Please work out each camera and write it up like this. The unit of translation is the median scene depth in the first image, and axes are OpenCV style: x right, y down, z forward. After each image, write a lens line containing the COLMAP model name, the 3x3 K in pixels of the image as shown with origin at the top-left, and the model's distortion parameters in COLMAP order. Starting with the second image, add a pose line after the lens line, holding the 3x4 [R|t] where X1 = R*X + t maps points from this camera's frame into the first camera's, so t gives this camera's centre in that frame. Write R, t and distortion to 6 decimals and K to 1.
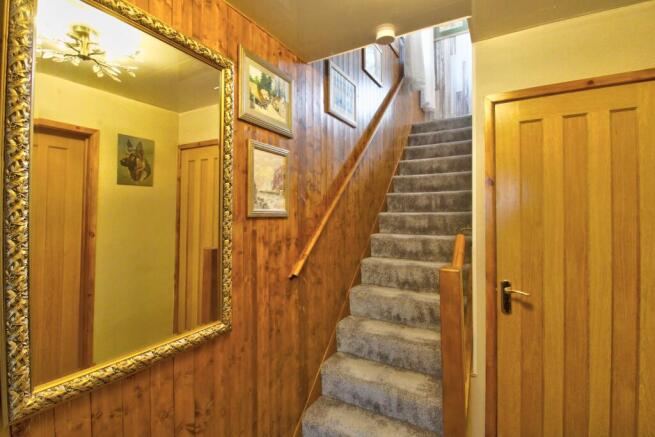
lens RADIAL K [[304.1, 0, 328.5], [0, 304.1, 213.7], [0, 0, 1]] dist [0.000736, -0.012600]
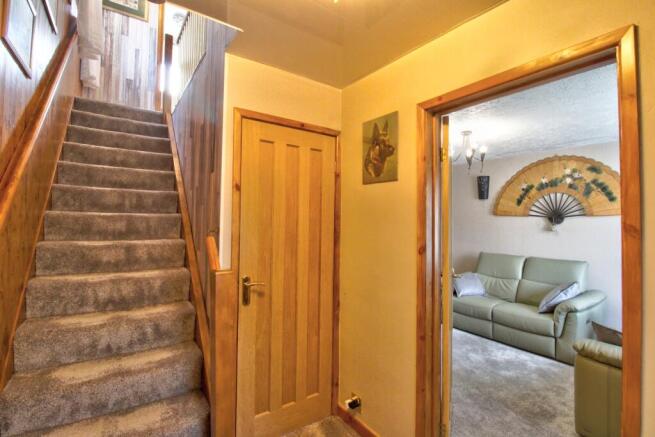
lens RADIAL K [[304.1, 0, 328.5], [0, 304.1, 213.7], [0, 0, 1]] dist [0.000736, -0.012600]
pose [[0.436560, 0.031374, 0.899128, -0.210016], [-0.023119, 0.999453, -0.023649, 0.005312], [-0.899378, -0.010462, 0.437047, 0.159831]]
